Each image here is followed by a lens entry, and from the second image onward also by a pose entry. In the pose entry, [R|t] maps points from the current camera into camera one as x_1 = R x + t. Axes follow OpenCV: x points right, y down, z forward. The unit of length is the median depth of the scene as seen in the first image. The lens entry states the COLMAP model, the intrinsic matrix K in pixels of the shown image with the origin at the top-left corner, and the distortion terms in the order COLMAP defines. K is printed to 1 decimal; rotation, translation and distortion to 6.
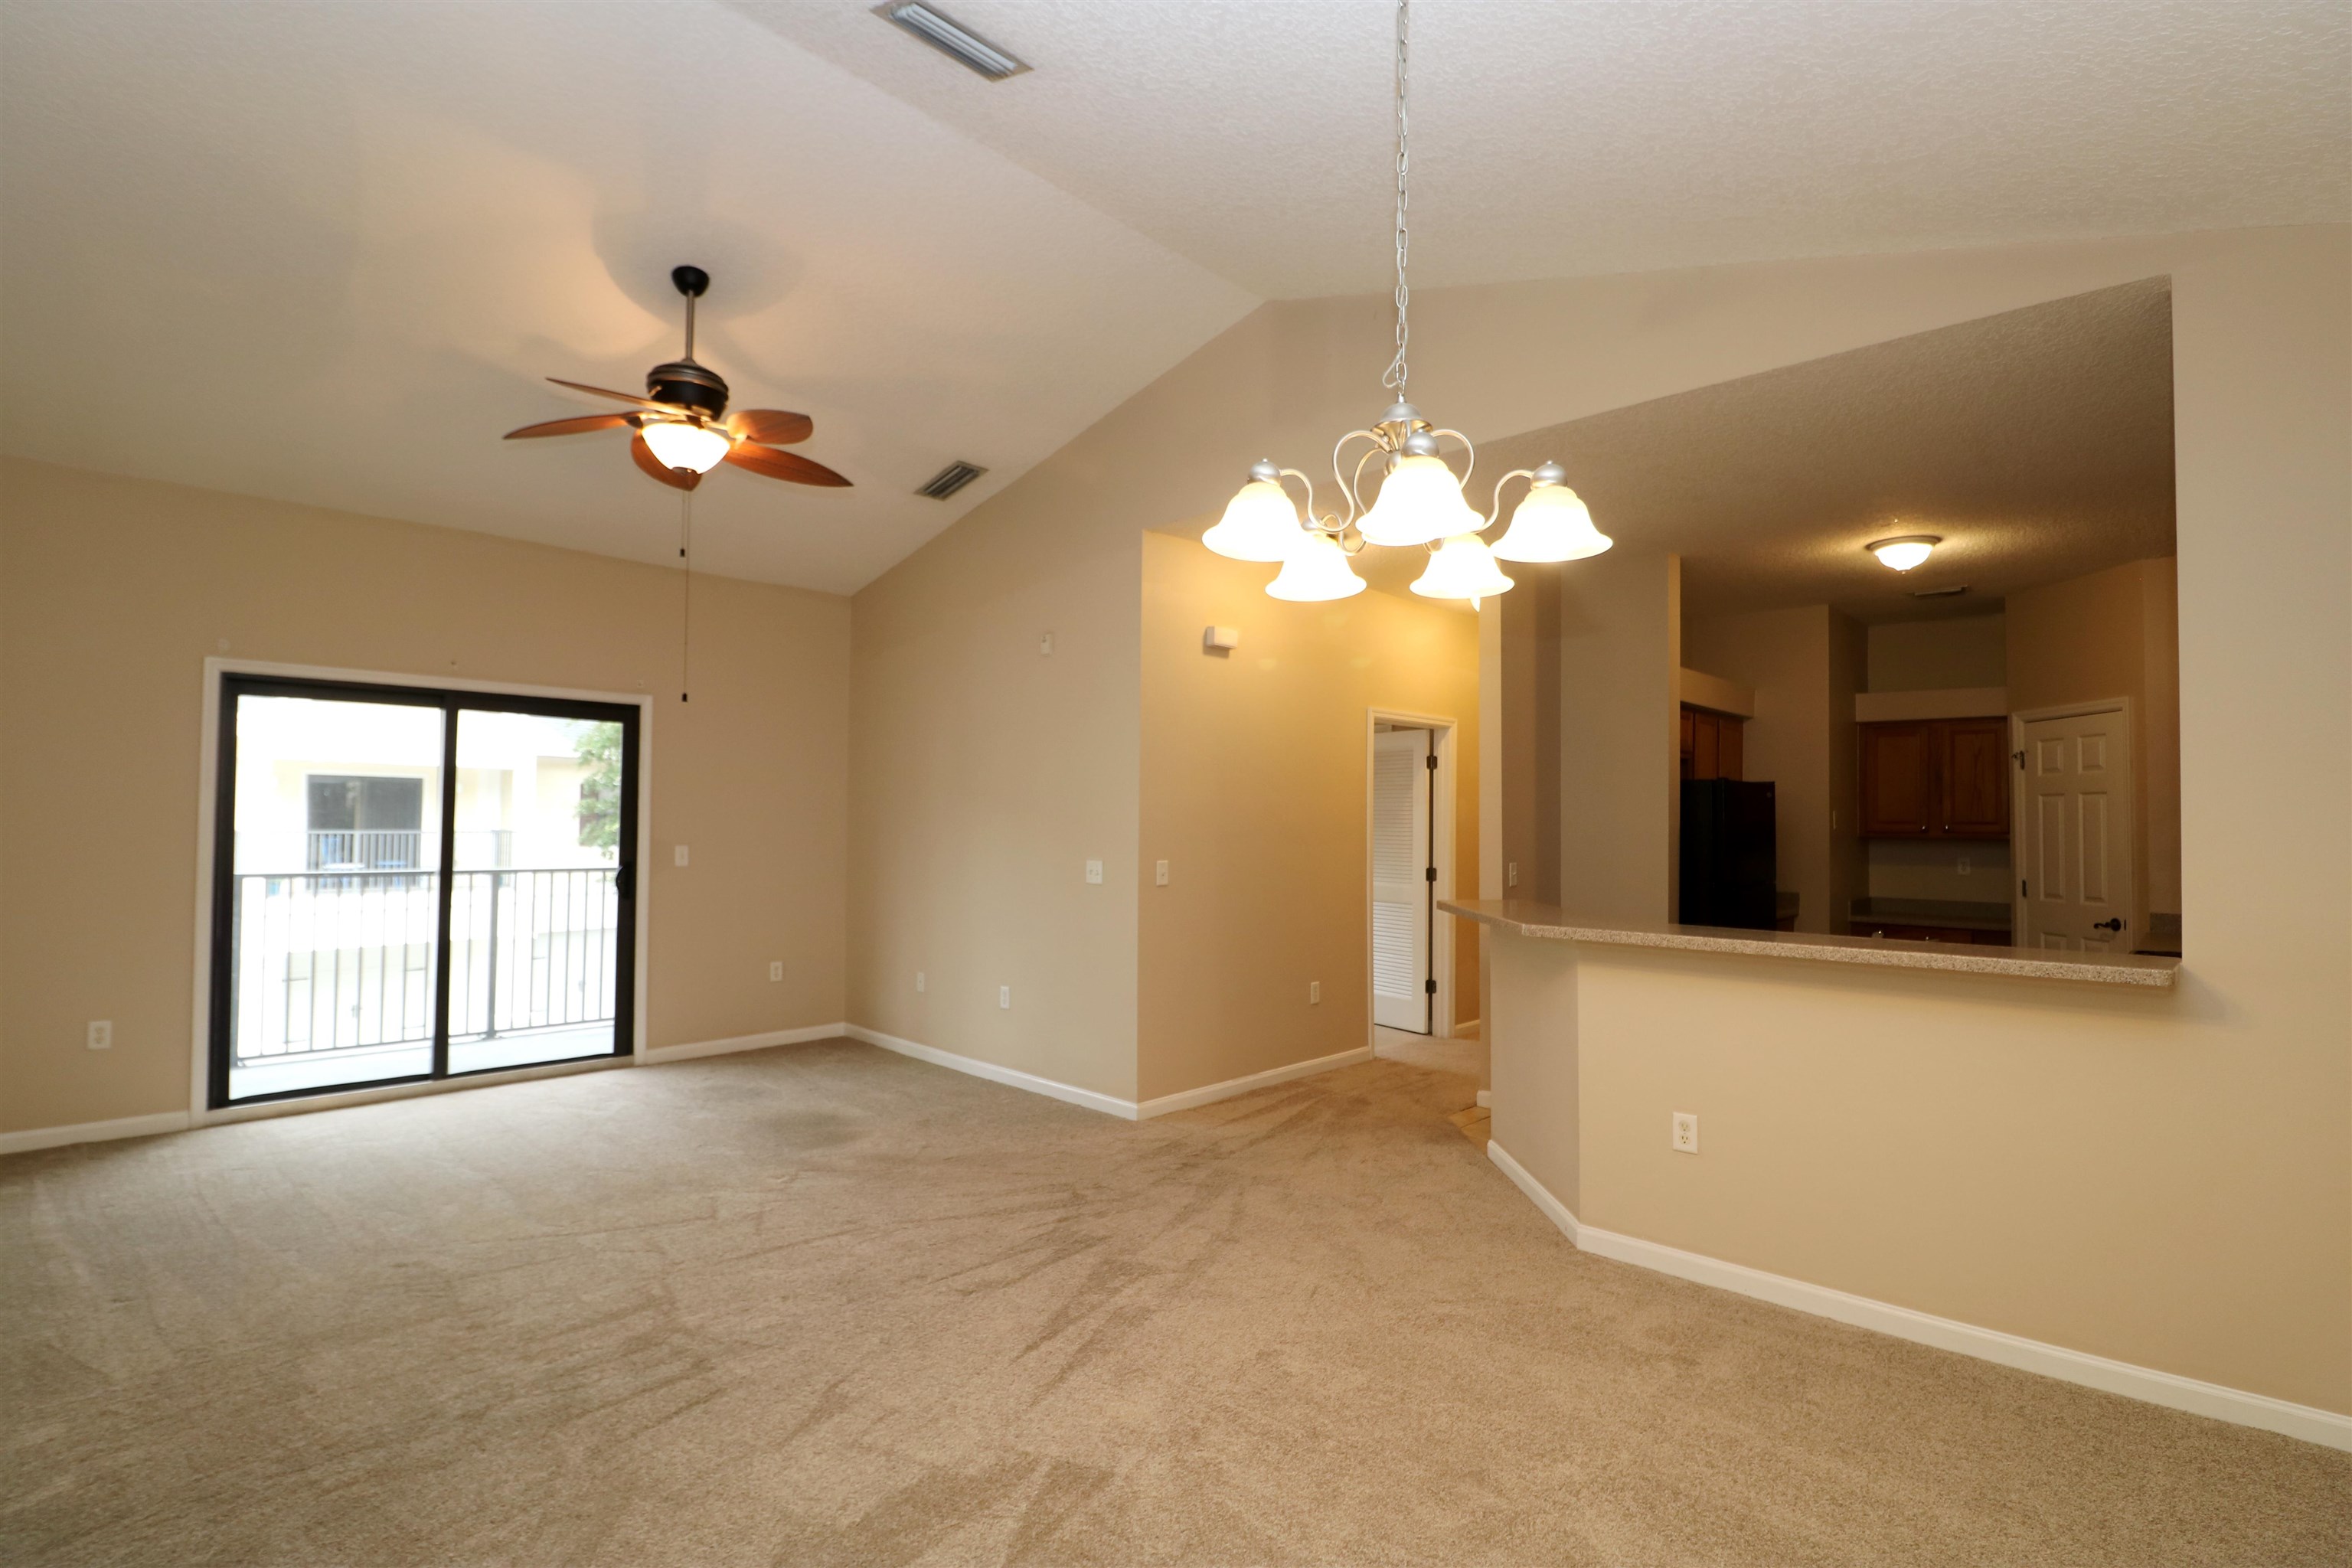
lens RADIAL K [[1109.5, 0, 1174.9], [0, 1109.5, 791.8], [0, 0, 1]] dist [0.000791, -0.012975]
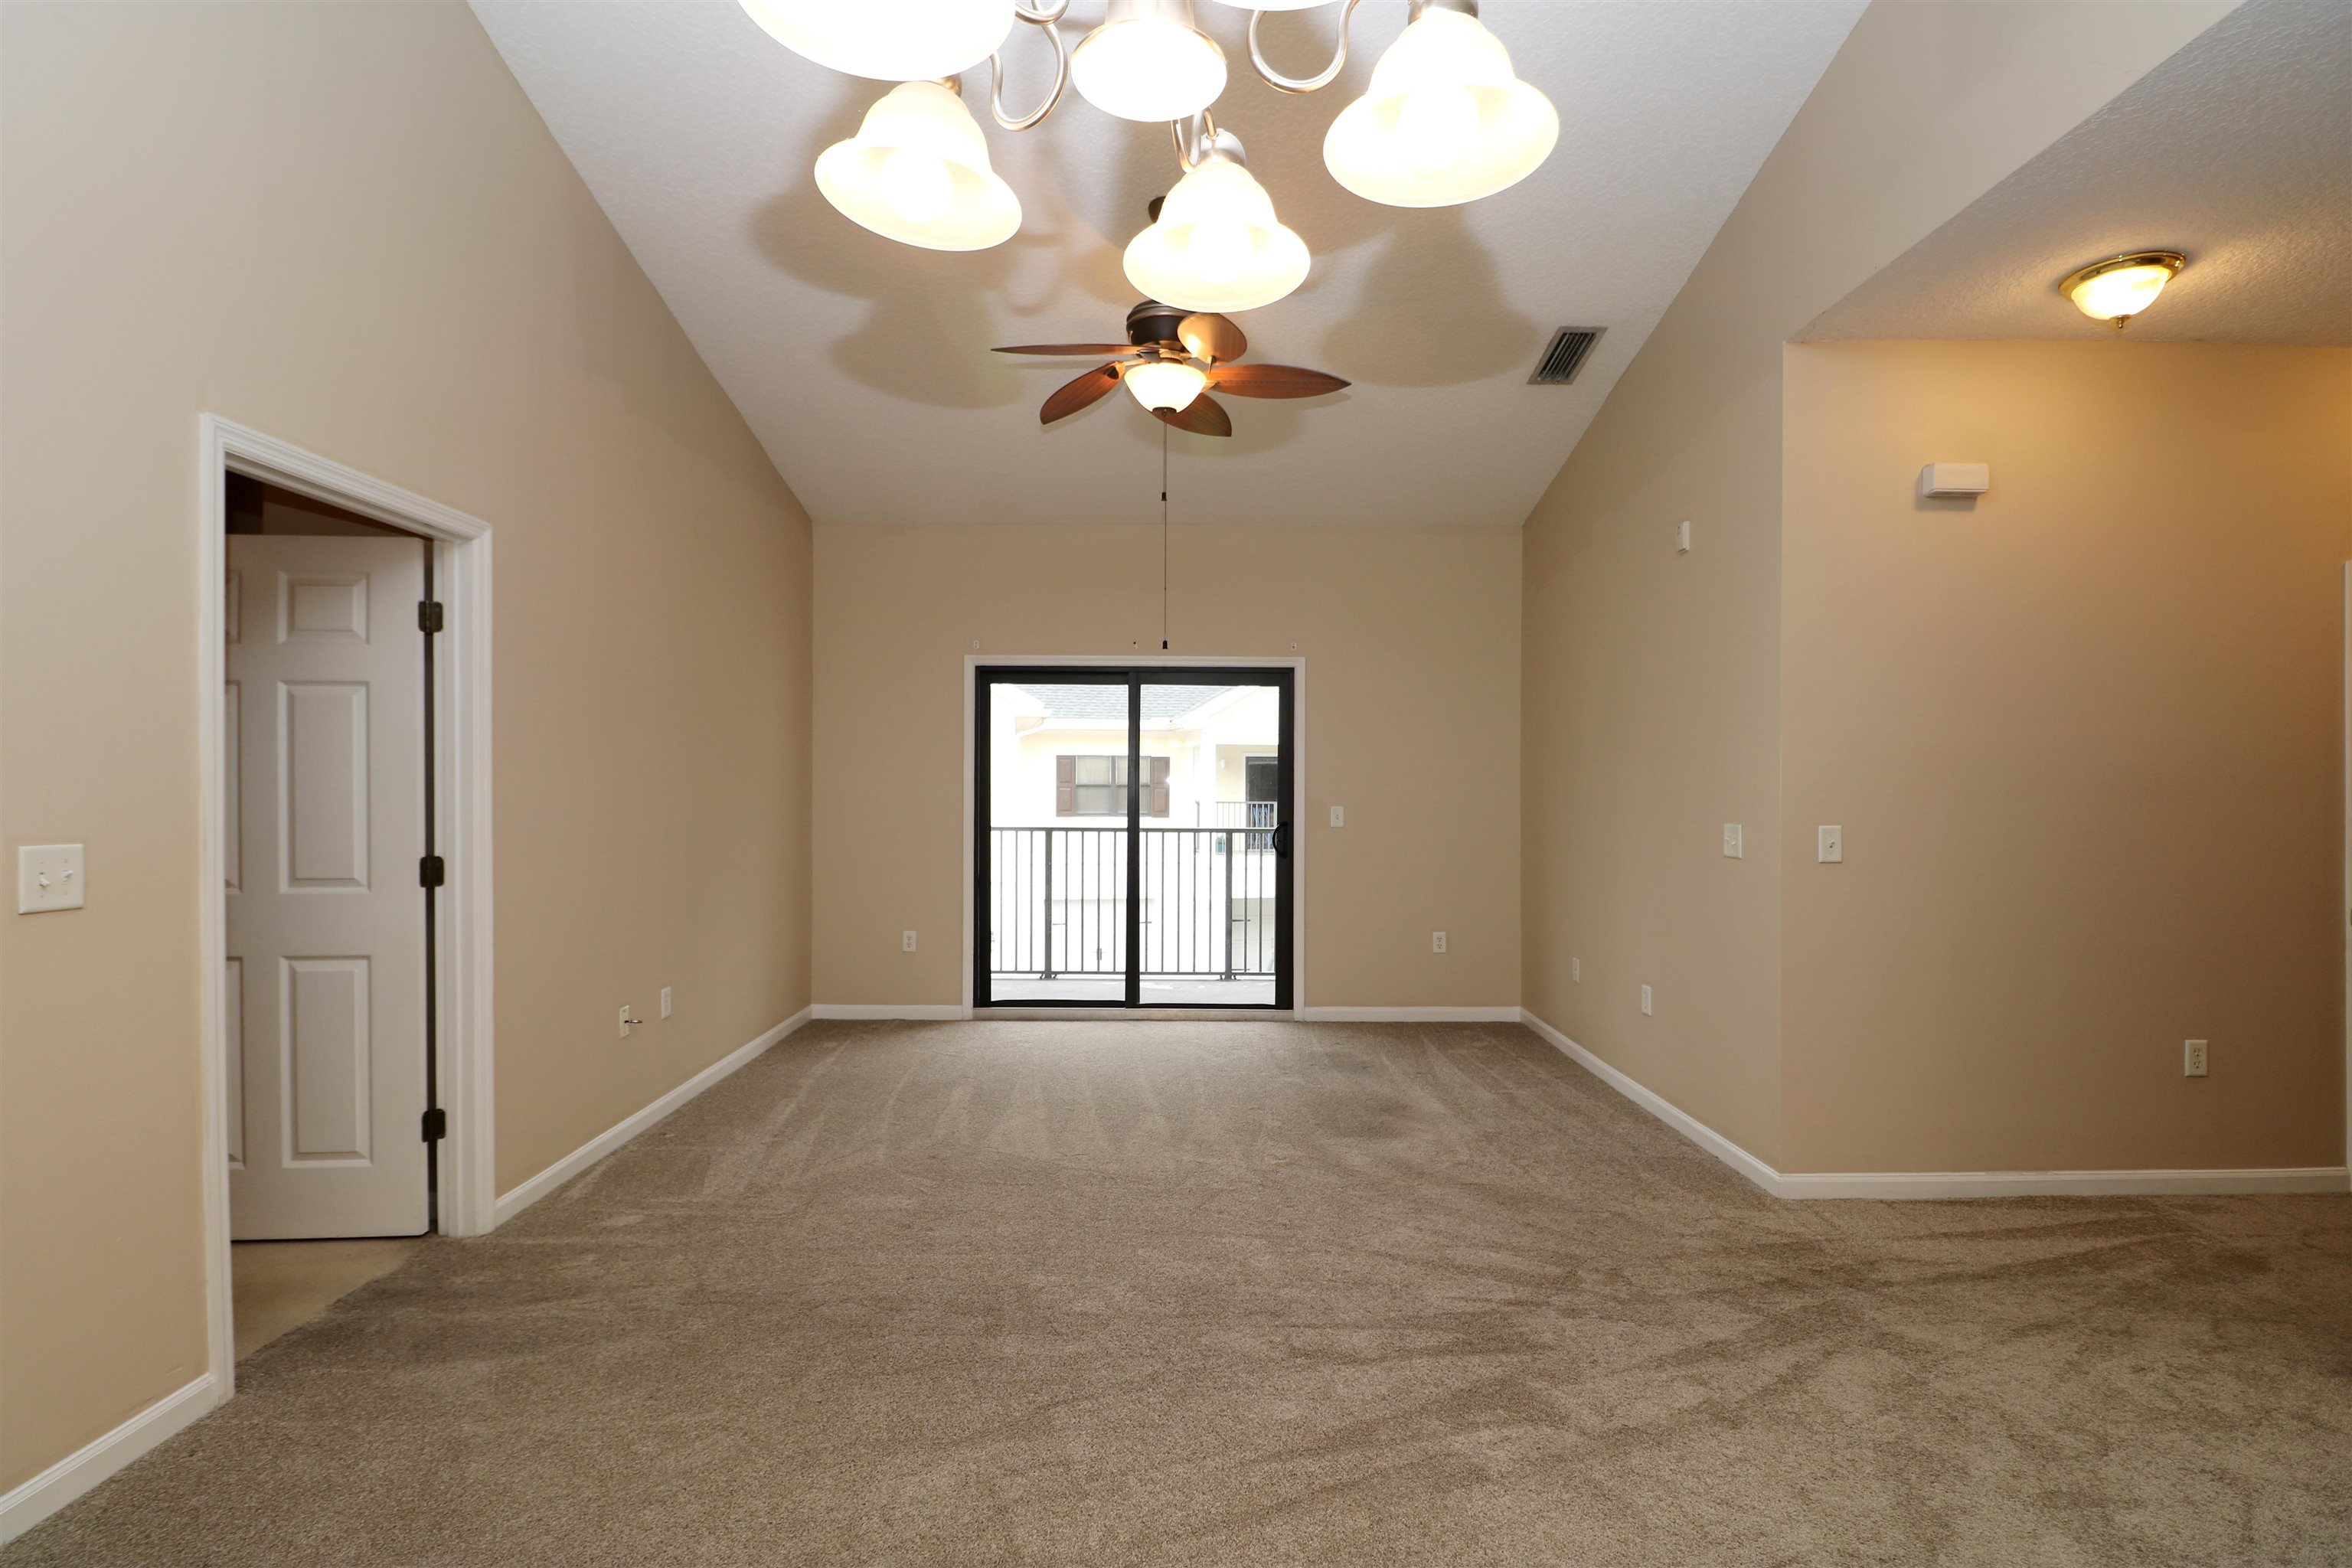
lens RADIAL K [[1109.5, 0, 1174.9], [0, 1109.5, 791.8], [0, 0, 1]] dist [0.000791, -0.012975]
pose [[0.694440, -0.007560, -0.719511, 0.247858], [0.022202, 0.999694, 0.010924, 0.031449], [0.719208, -0.023560, 0.694396, 0.305450]]
